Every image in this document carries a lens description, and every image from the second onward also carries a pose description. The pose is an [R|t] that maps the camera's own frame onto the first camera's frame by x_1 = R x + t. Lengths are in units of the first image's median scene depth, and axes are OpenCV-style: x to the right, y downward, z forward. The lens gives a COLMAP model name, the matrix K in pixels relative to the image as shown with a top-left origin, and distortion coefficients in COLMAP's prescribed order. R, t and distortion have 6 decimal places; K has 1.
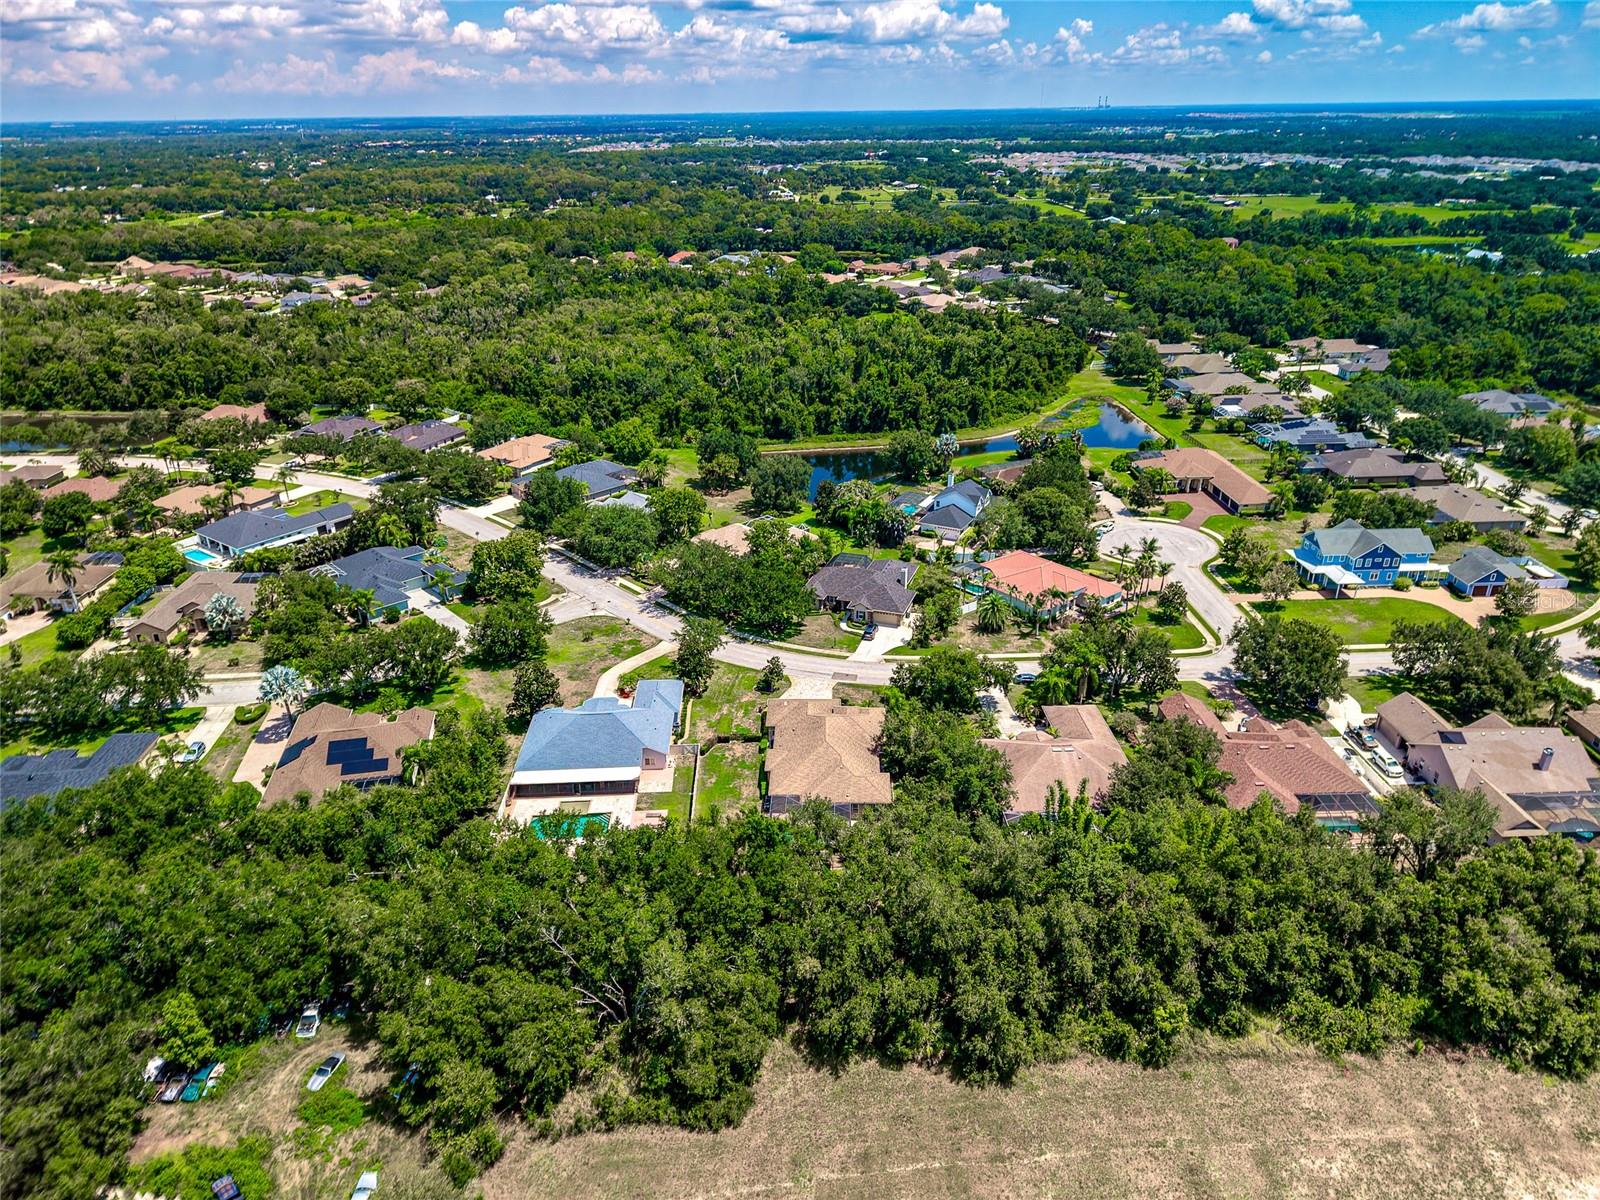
lens RADIAL K [[1065.1, 0, 804.2], [0, 1065.1, 600.2], [0, 0, 1]] dist [0.027272, -0.024743]
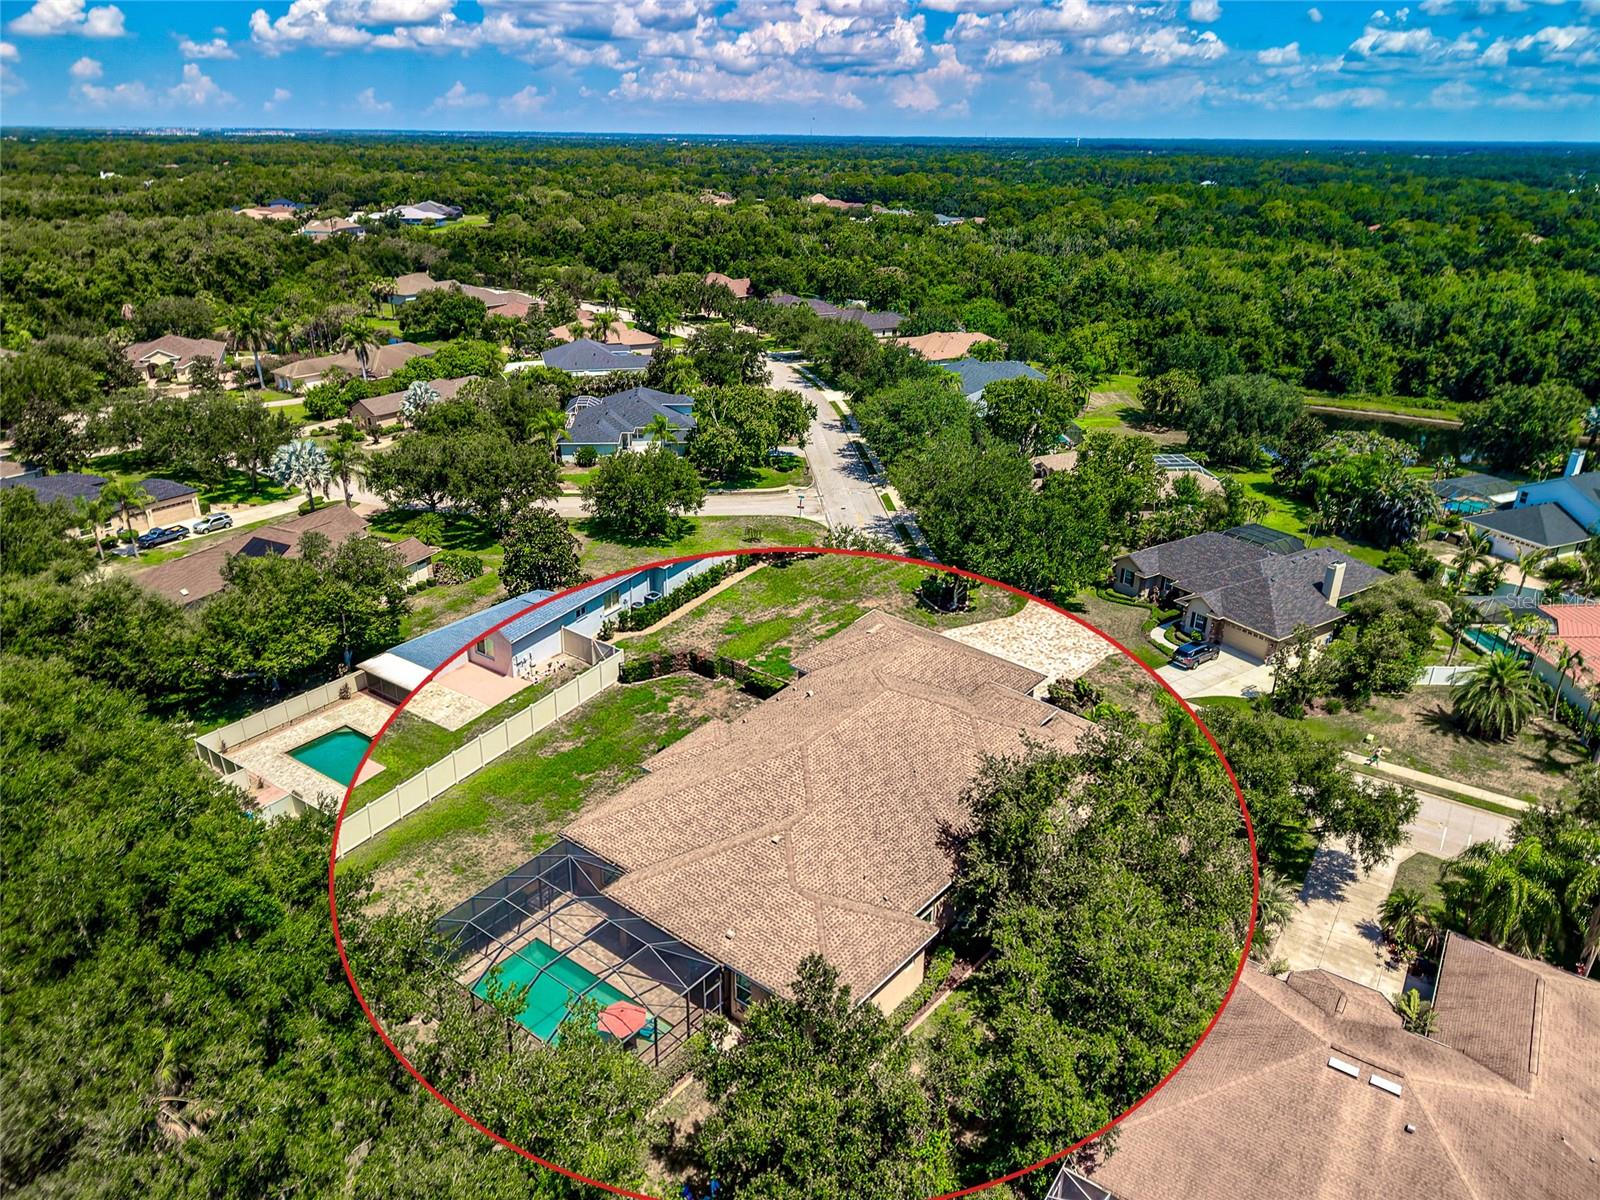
lens RADIAL K [[1065.1, 0, 795.1], [0, 1065.1, 607.6], [0, 0, 1]] dist [0.027272, -0.024743]
pose [[0.791280, 0.260178, -0.553339, 0.184664], [-0.267761, 0.961014, 0.068965, 0.023719], [0.549710, 0.093592, 0.830096, 0.475284]]
